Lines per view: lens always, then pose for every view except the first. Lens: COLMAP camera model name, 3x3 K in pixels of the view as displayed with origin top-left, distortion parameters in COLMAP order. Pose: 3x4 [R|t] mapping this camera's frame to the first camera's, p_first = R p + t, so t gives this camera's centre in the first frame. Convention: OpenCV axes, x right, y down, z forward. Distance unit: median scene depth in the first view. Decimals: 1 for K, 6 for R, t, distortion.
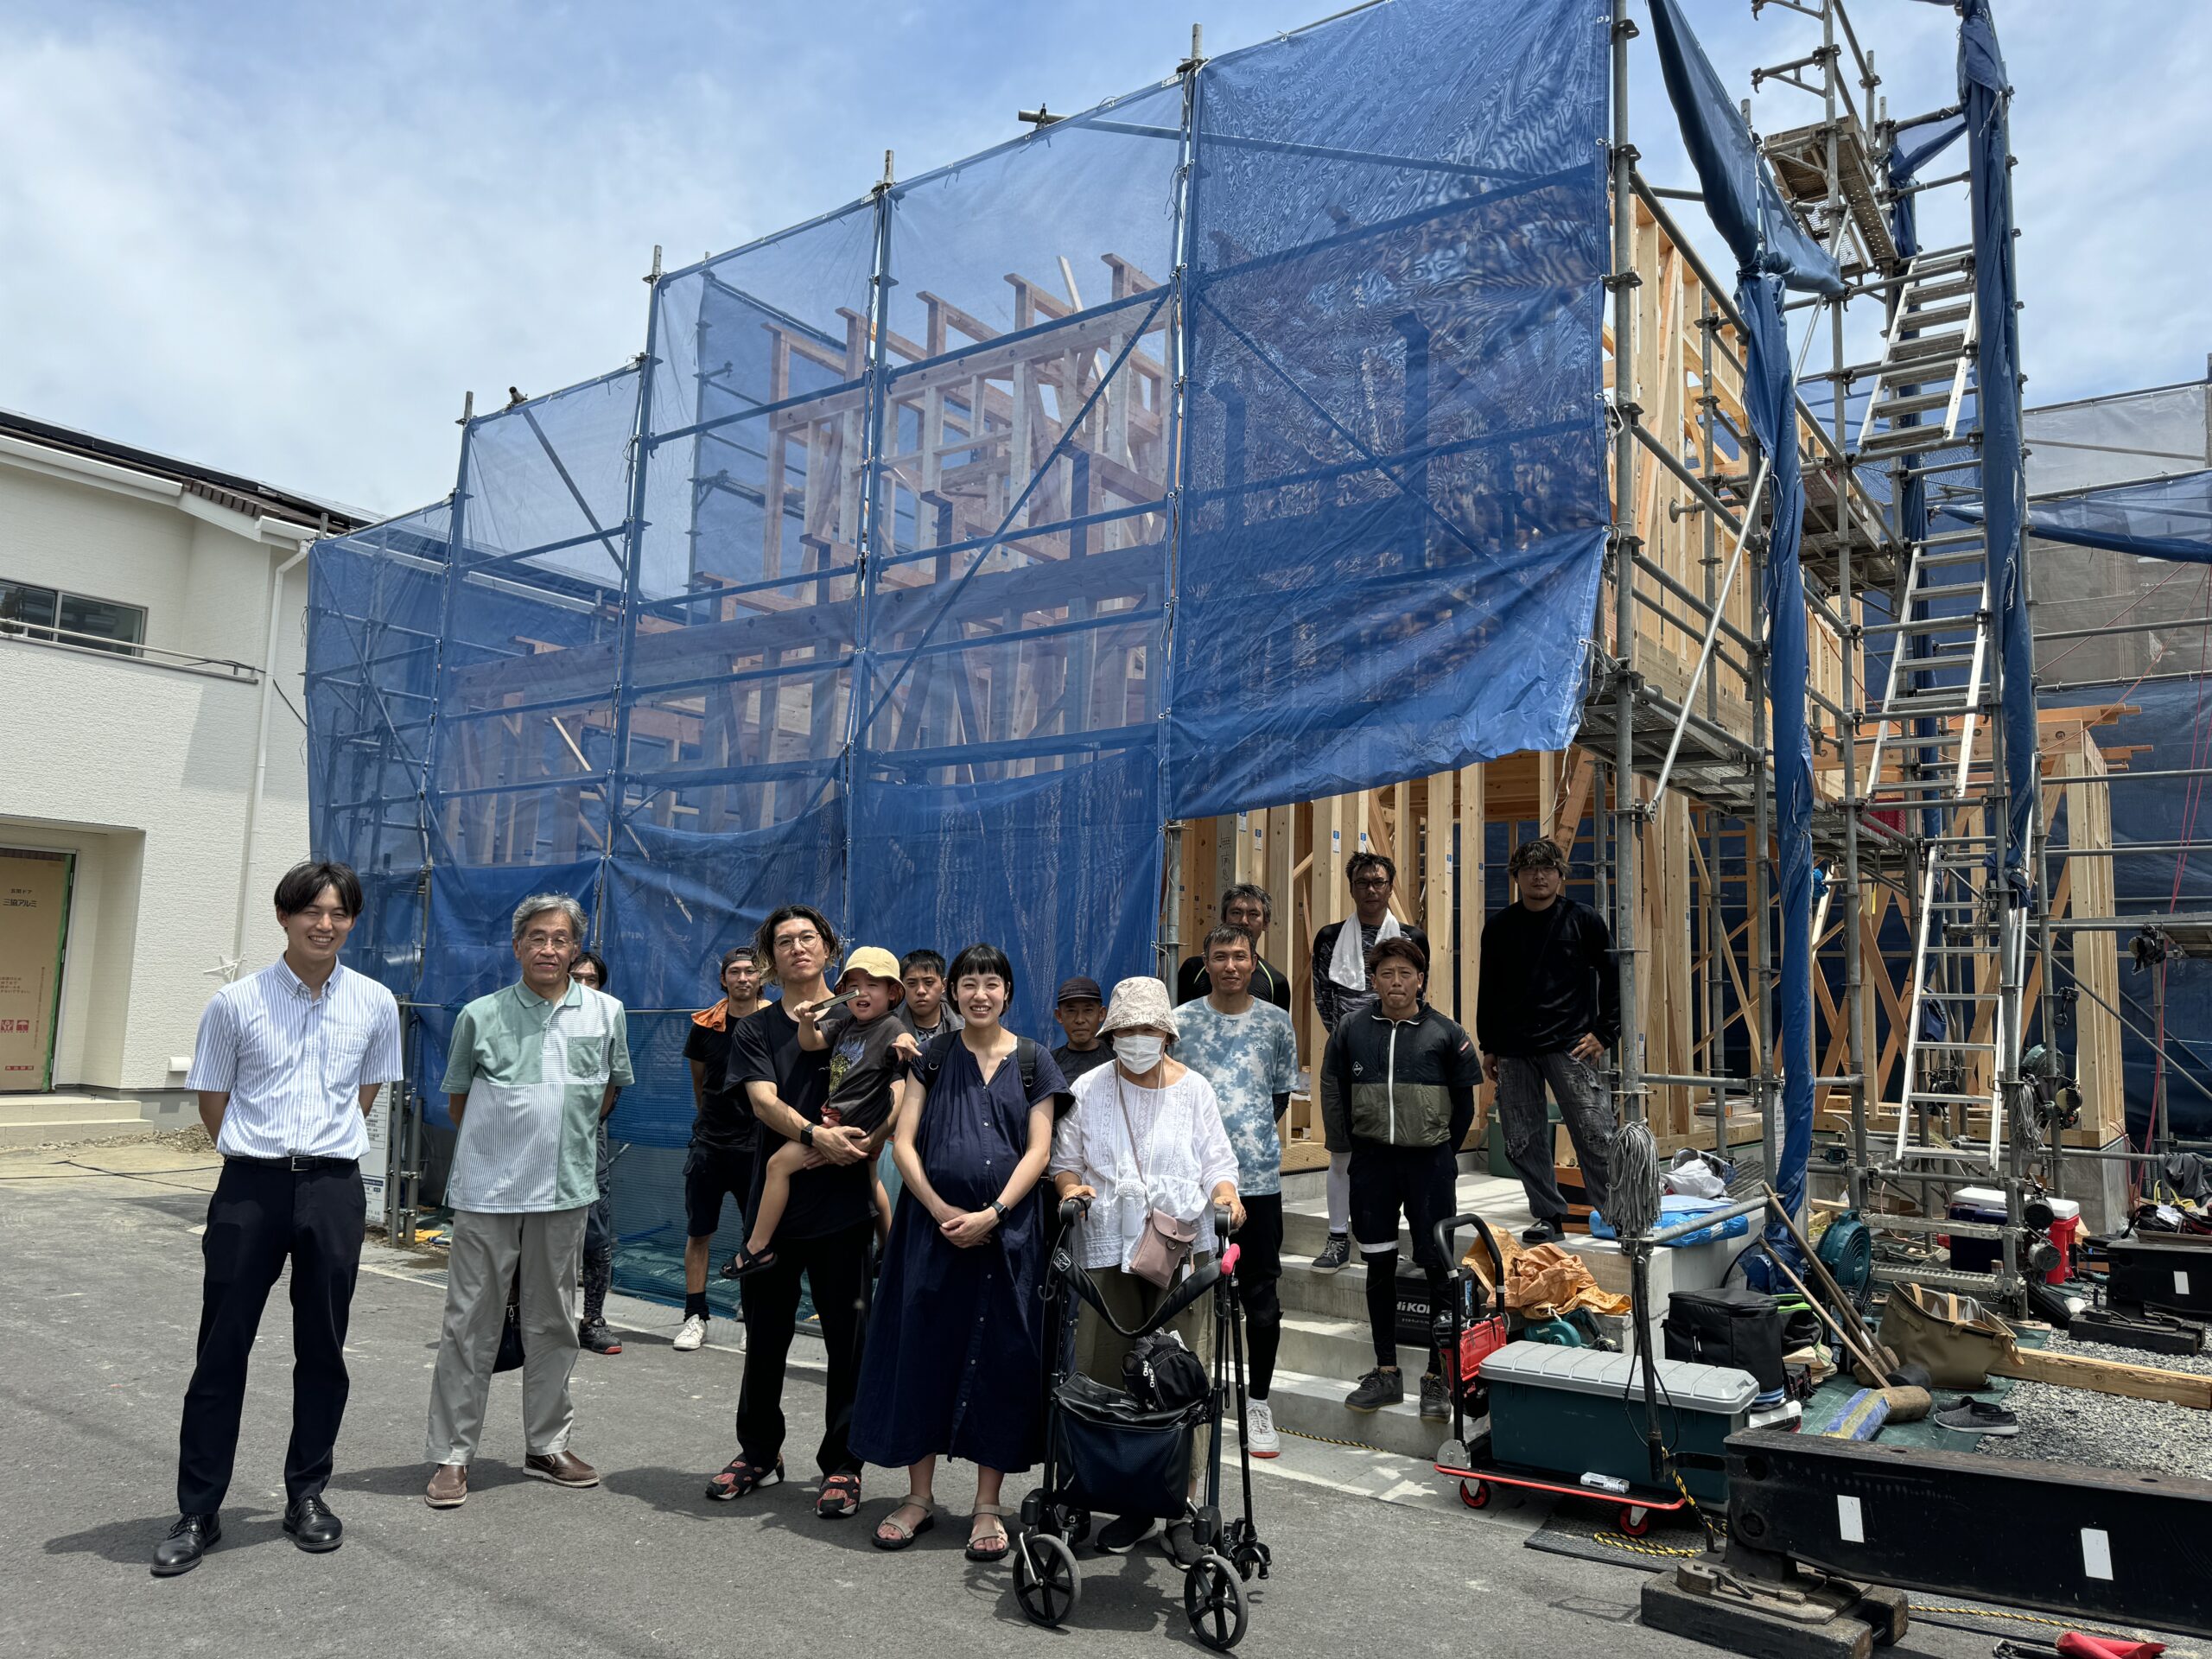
lens RADIAL K [[1565.4, 0, 1105.2], [0, 1565.4, 817.2], [0, 0, 1]] dist [0.002108, -0.008628]
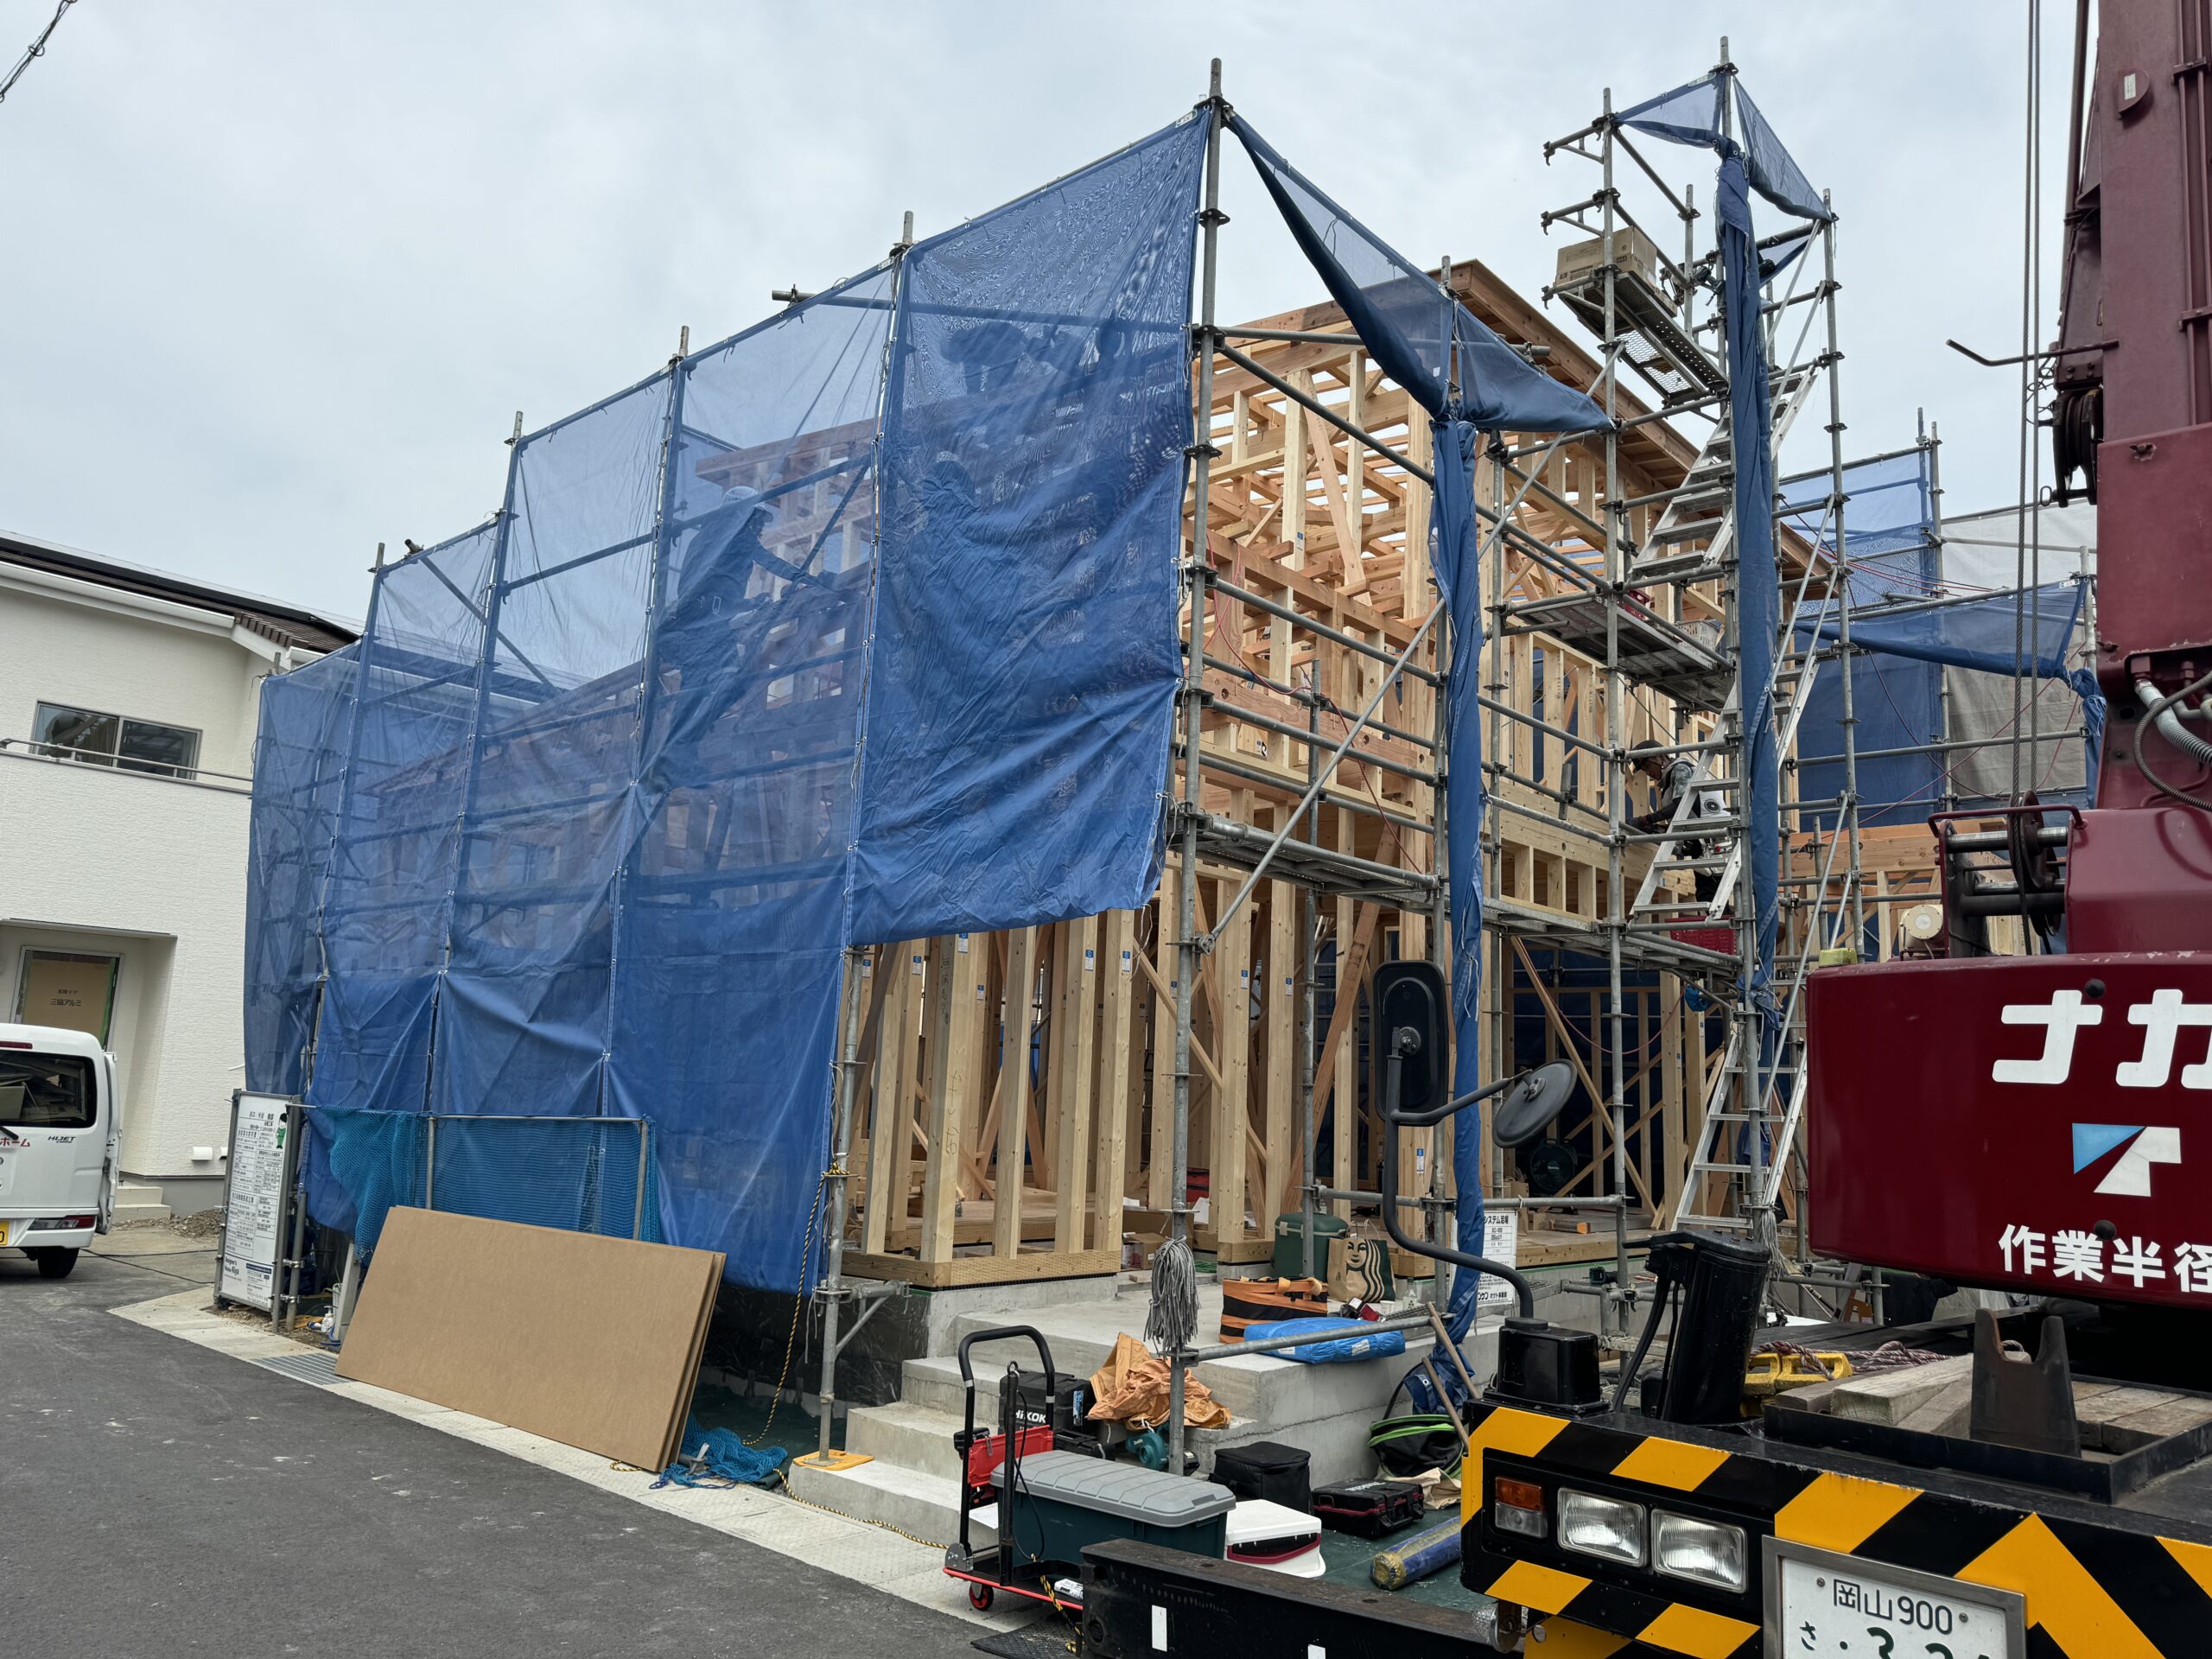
lens RADIAL K [[1555.8, 0, 1116.4], [0, 1555.8, 833.3], [0, 0, 1]] dist [0.036701, -0.069846]
pose [[0.995707, -0.003518, -0.092496, 0.250158], [-0.001134, 0.998739, -0.050187, -0.016870], [0.092556, 0.050077, 0.994447, -0.037905]]
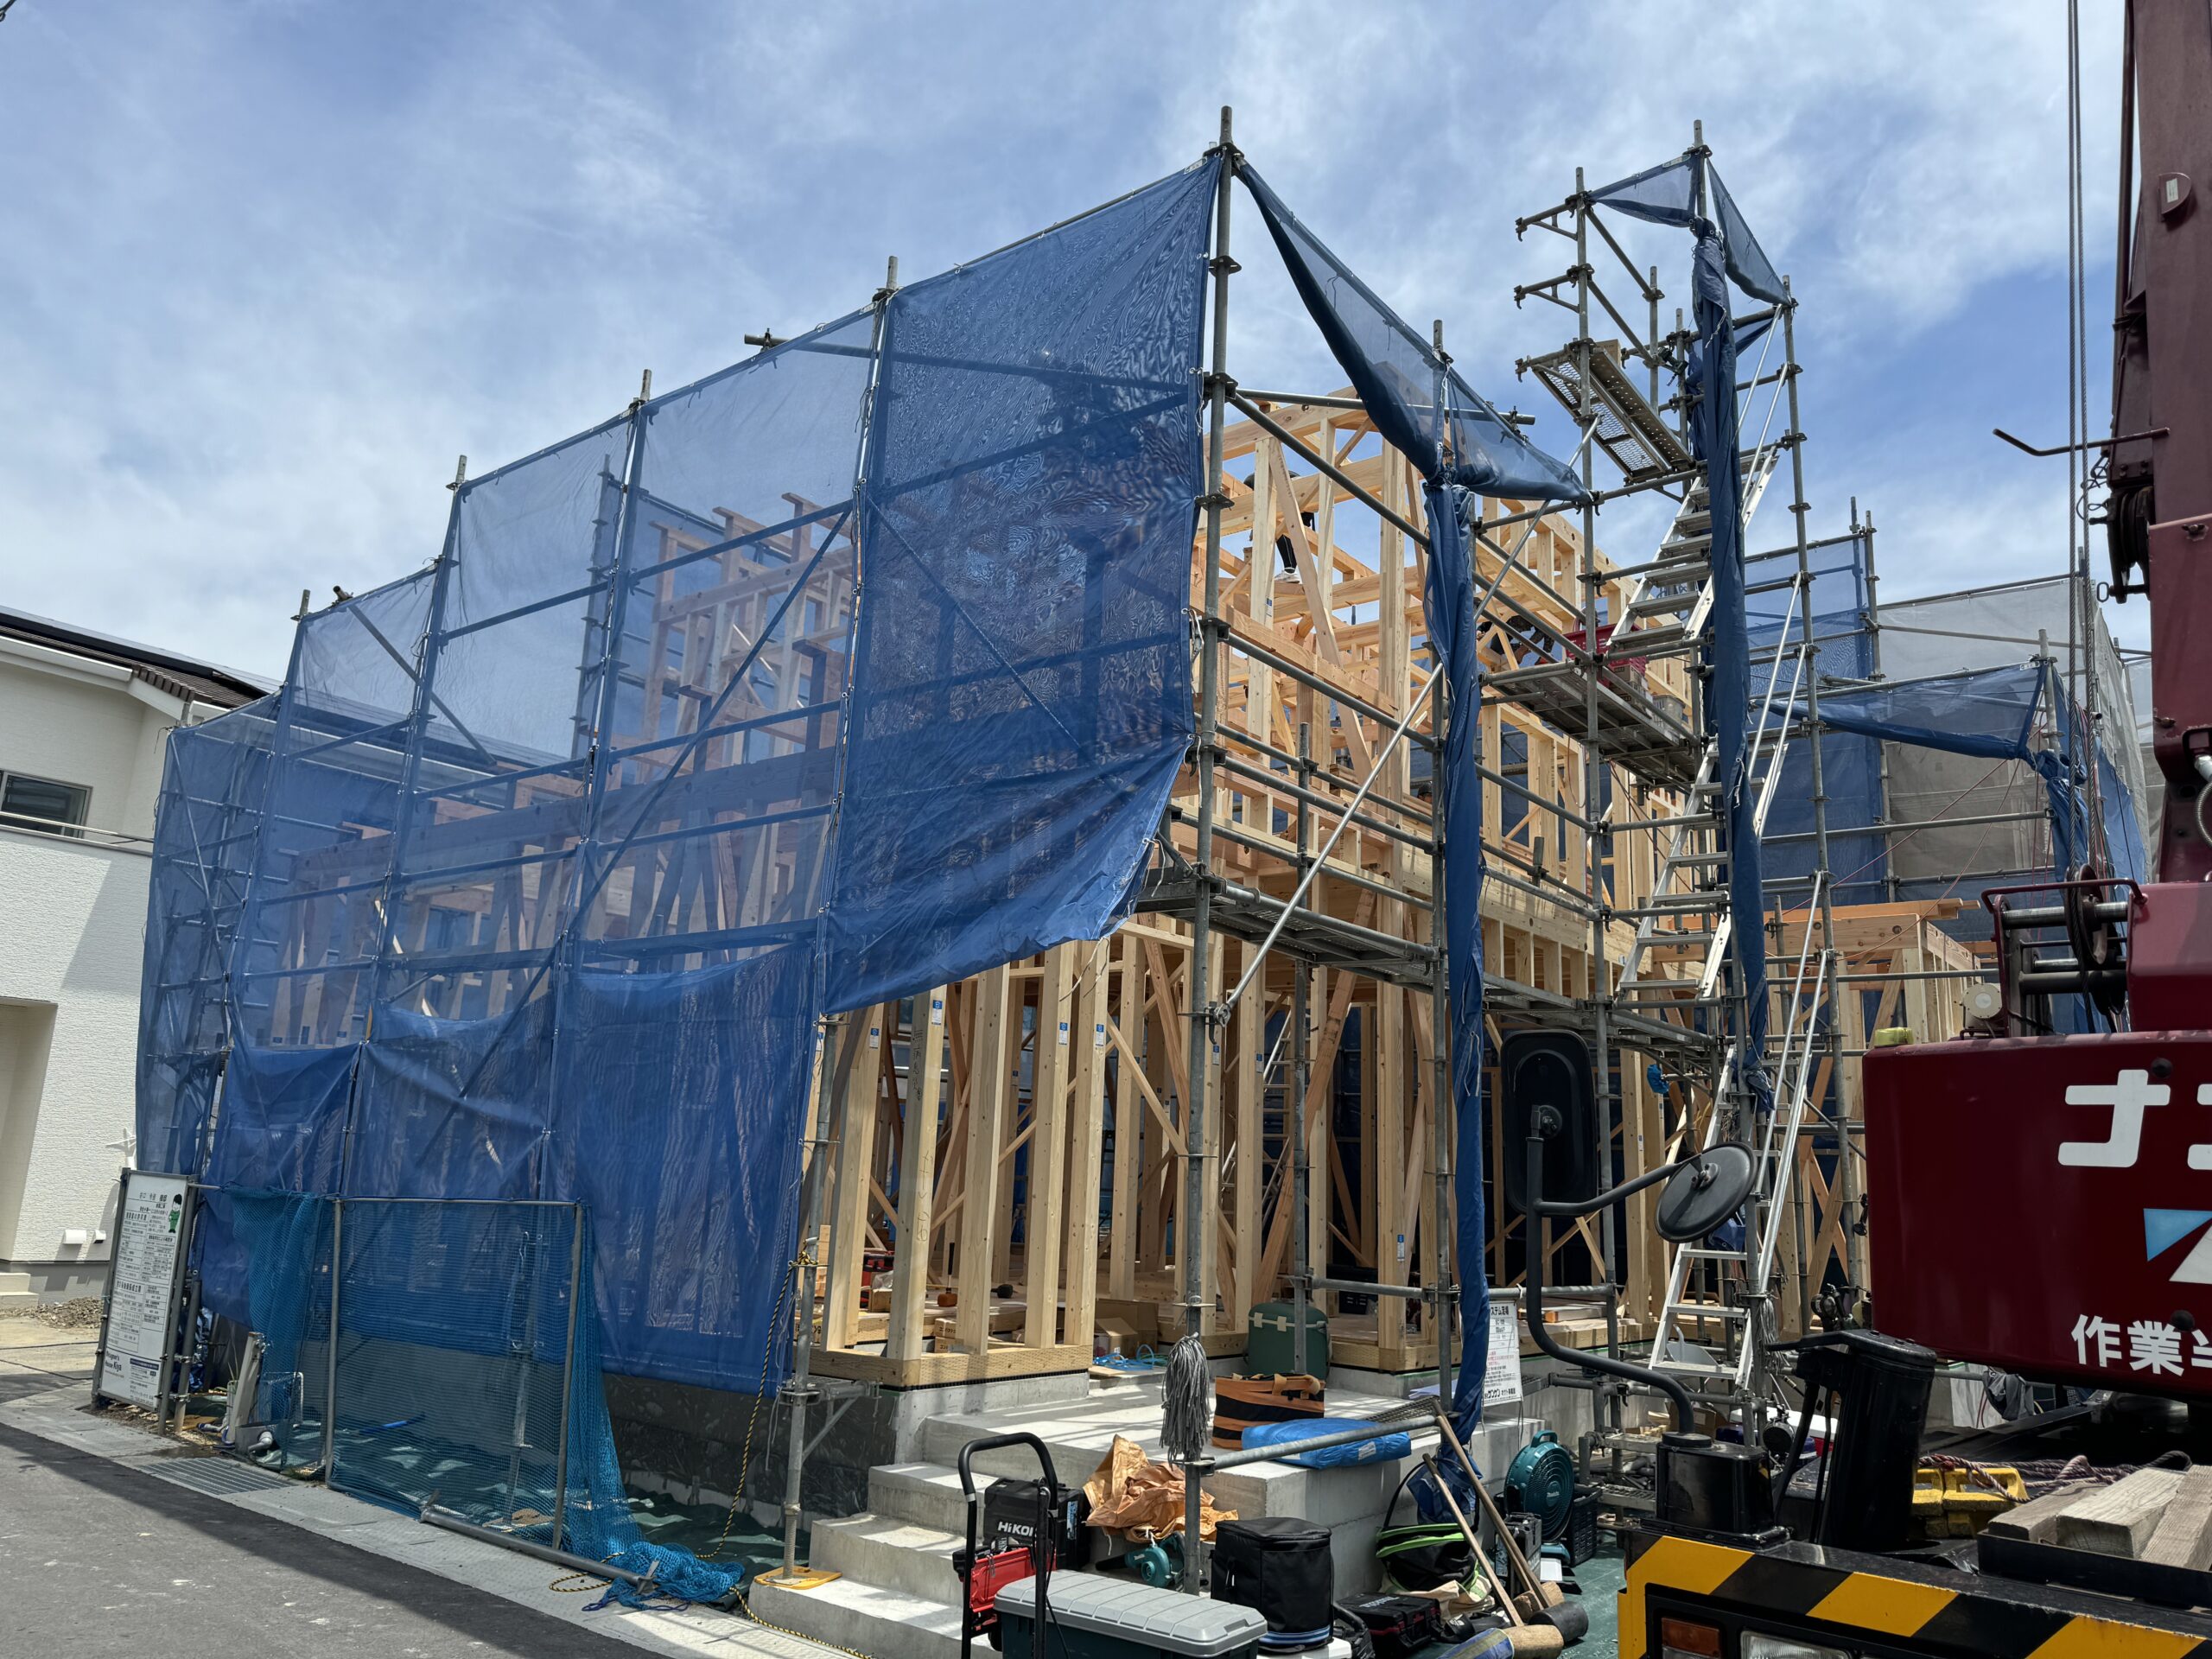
lens RADIAL K [[1563.1, 0, 1106.0], [0, 1563.1, 829.5], [0, 0, 1]] dist [0.008090, -0.026855]
pose [[0.999287, 0.005890, -0.037296, 0.202049], [-0.009687, 0.994690, -0.102457, -0.013001], [0.036494, 0.102745, 0.994038, -0.002440]]
